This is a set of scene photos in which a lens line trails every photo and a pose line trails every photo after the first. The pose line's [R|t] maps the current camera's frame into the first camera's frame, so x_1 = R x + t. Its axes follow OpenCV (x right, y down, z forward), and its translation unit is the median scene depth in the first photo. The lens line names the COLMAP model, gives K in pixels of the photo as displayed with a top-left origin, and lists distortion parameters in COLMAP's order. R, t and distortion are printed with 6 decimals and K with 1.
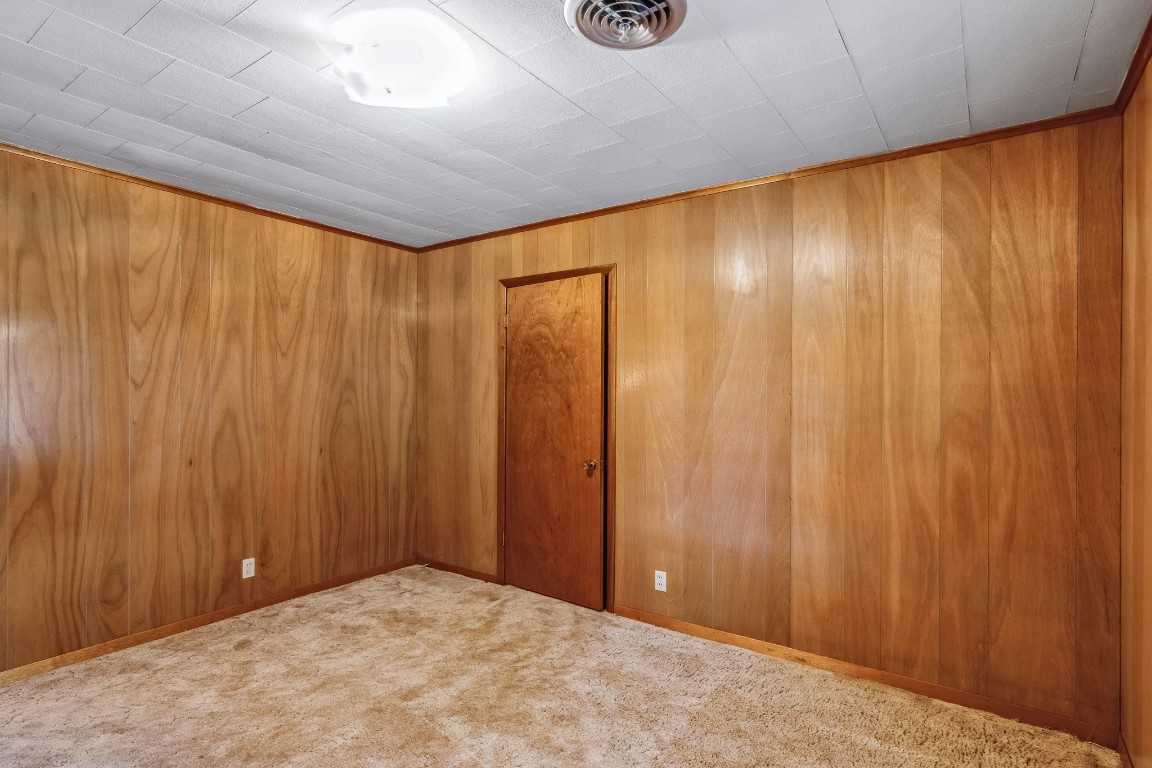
lens RADIAL K [[588.0, 0, 573.8], [0, 588.0, 393.0], [0, 0, 1]] dist [0.002541, 0.002226]
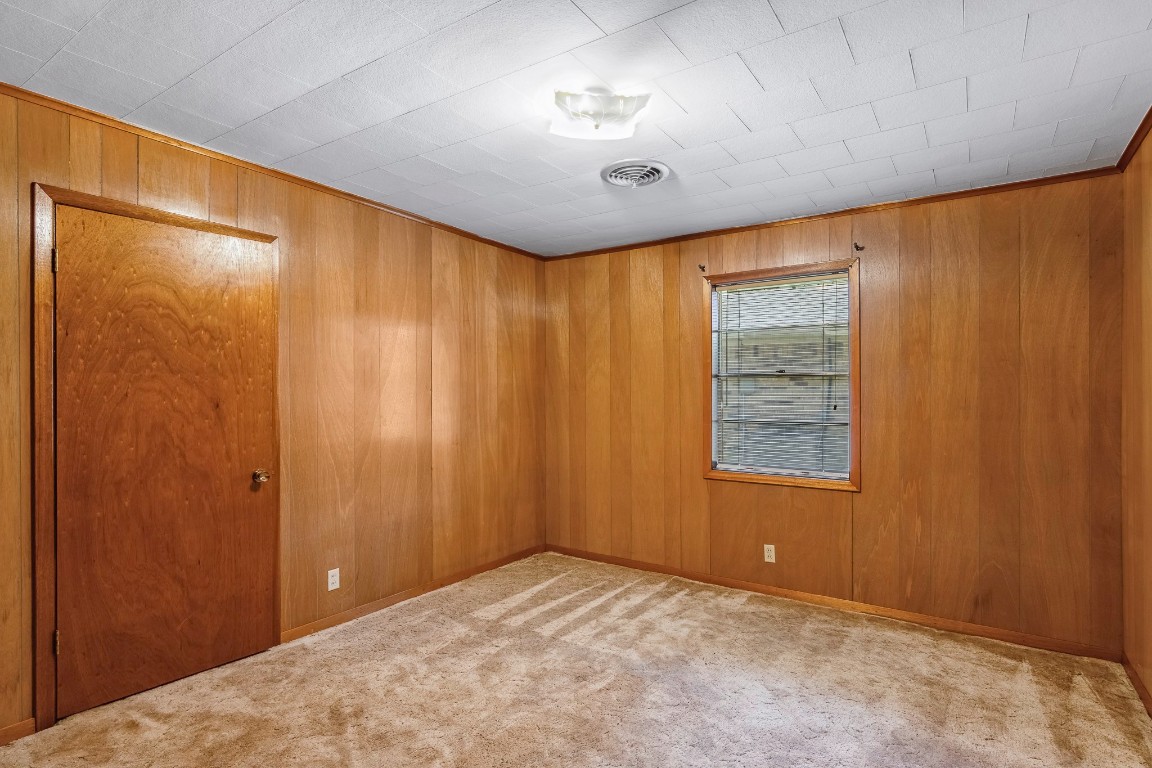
lens RADIAL K [[588.0, 0, 572.5], [0, 588.0, 388.3], [0, 0, 1]] dist [0.002541, 0.002226]
pose [[-0.003650, 0.002473, 0.999990, -0.829591], [-0.002949, 0.999993, -0.002484, 0.001877], [-0.999989, -0.002958, -0.003642, 0.601468]]
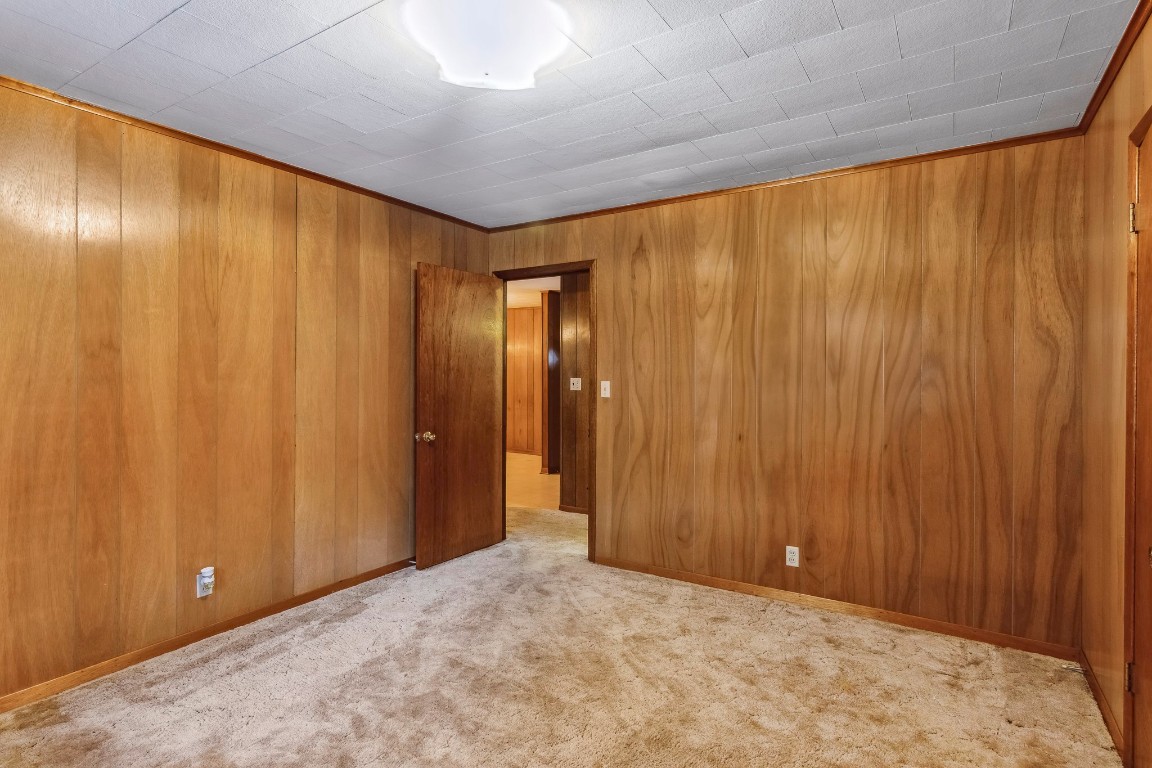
lens RADIAL K [[588.0, 0, 581.6], [0, 588.0, 368.8], [0, 0, 1]] dist [0.002541, 0.002226]
pose [[0.054721, -0.013366, -0.998412, 0.390101], [0.001643, 0.999910, -0.013296, 0.006098], [0.998500, -0.000912, 0.054738, 0.617294]]
